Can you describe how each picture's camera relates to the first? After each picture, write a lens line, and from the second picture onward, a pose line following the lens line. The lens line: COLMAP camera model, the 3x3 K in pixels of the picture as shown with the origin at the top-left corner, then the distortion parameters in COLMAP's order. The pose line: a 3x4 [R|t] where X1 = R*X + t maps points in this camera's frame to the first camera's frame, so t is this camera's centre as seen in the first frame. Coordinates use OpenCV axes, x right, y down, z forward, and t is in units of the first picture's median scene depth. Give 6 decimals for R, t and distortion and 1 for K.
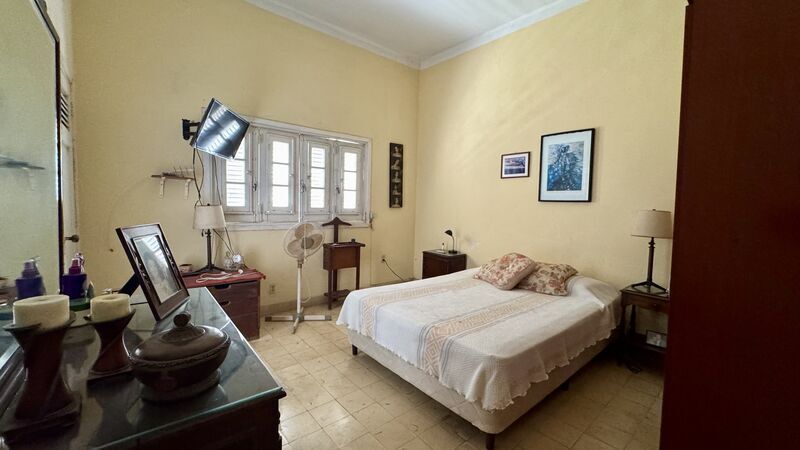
lens RADIAL K [[322.4, 0, 400.8], [0, 322.4, 220.9], [0, 0, 1]] dist [-0.000730, -0.000004]
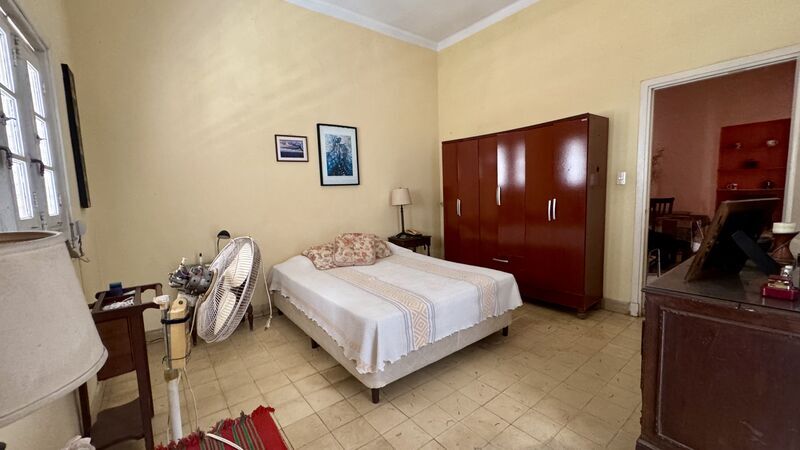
lens RADIAL K [[322.4, 0, 399.9], [0, 322.4, 221.7], [0, 0, 1]] dist [-0.000730, -0.000004]
pose [[0.034290, -0.125938, 0.991445, -0.655504], [0.093073, 0.988120, 0.122296, -0.051046], [-0.995069, 0.088083, 0.045604, 0.725940]]
